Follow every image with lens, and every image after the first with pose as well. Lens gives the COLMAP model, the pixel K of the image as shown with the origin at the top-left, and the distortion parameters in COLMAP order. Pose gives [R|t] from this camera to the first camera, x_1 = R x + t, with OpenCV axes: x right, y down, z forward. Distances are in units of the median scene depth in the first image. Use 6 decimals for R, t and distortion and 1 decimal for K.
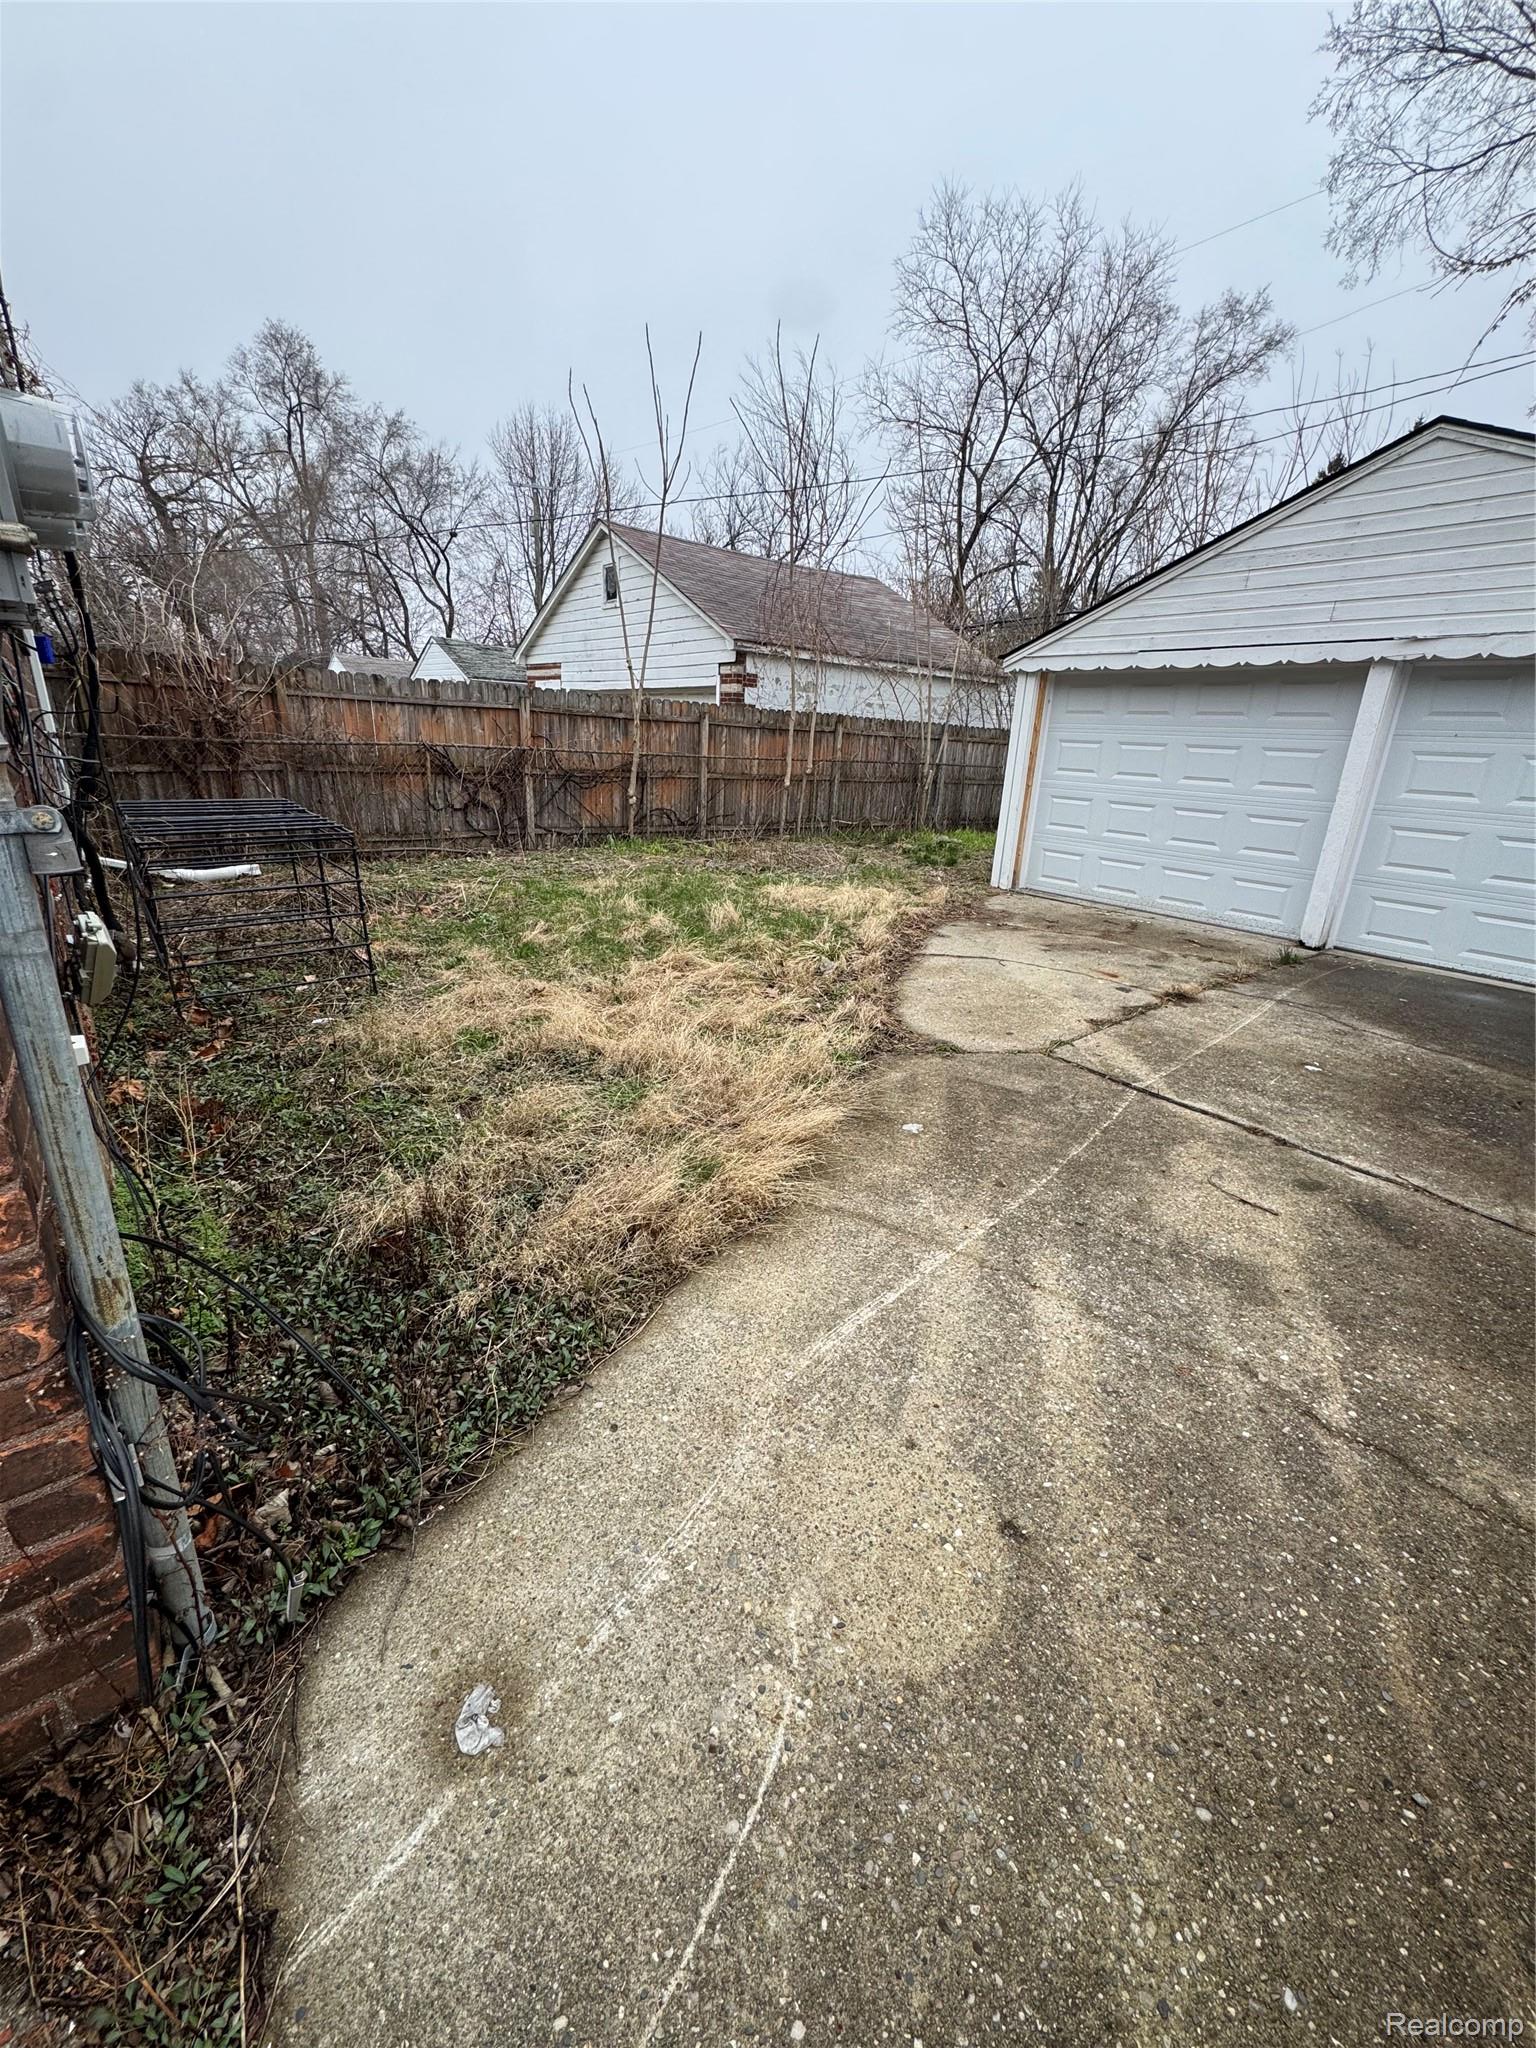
lens RADIAL K [[822.0, 0, 768.7], [0, 822.0, 1025.2], [0, 0, 1]] dist [0.008336, 0.000019]
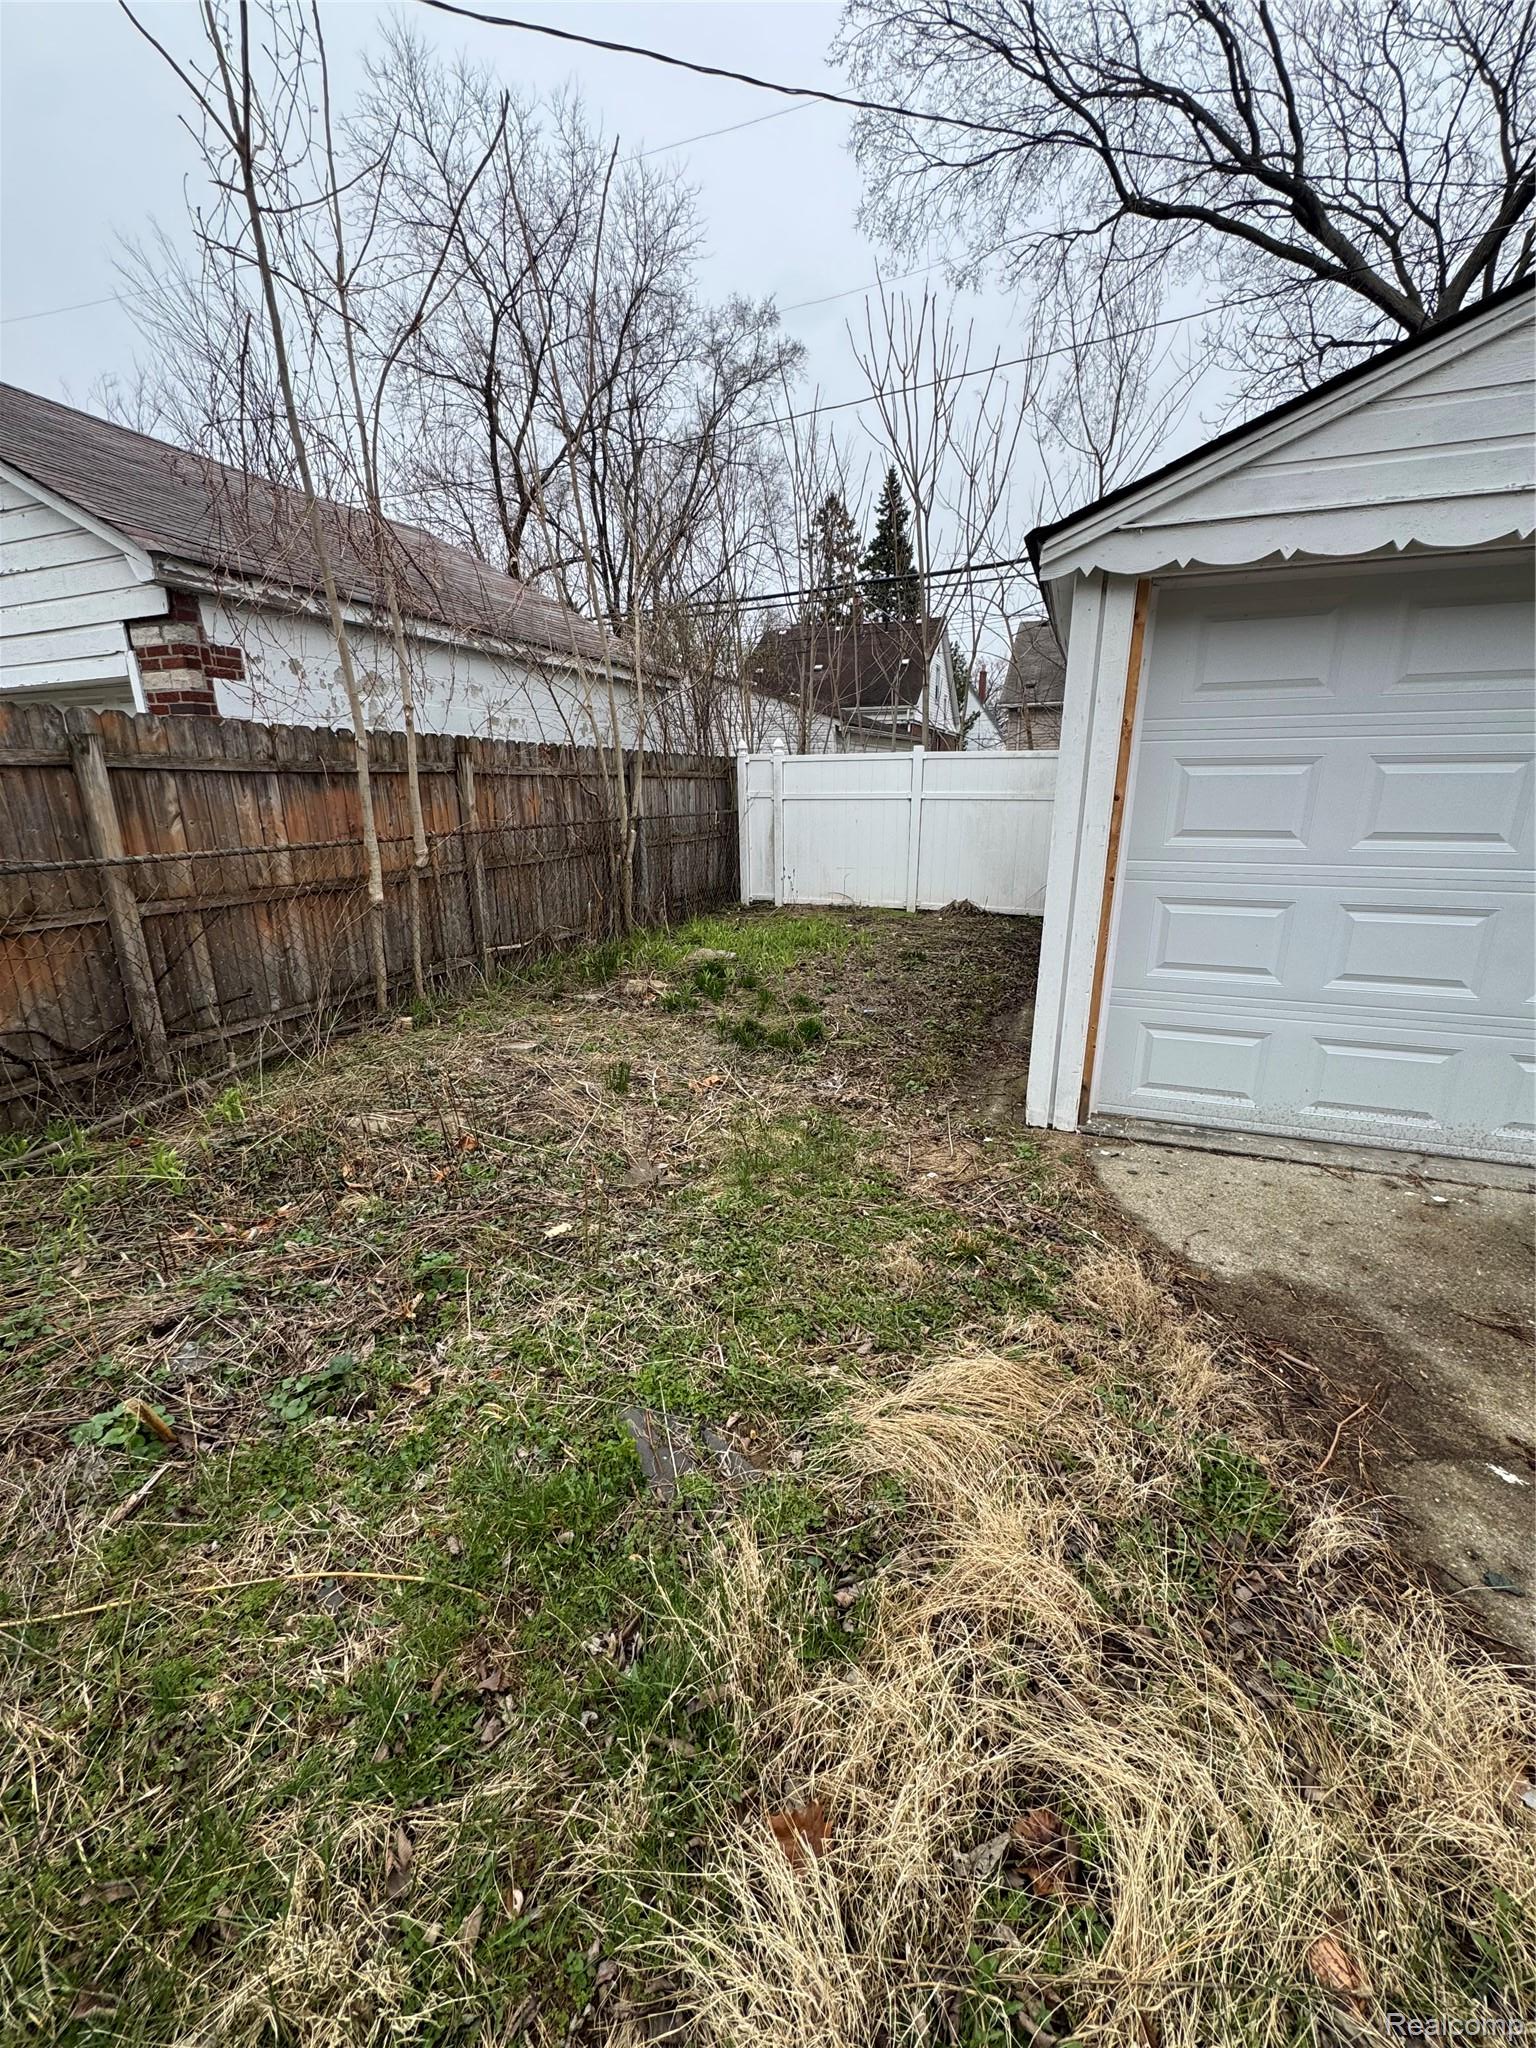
lens RADIAL K [[822.0, 0, 770.0], [0, 822.0, 1021.6], [0, 0, 1]] dist [0.008336, 0.000019]
pose [[0.864959, -0.193495, 0.463040, -0.011958], [0.212426, 0.977109, 0.011501, -0.185274], [-0.454666, 0.088414, 0.886263, 0.514677]]
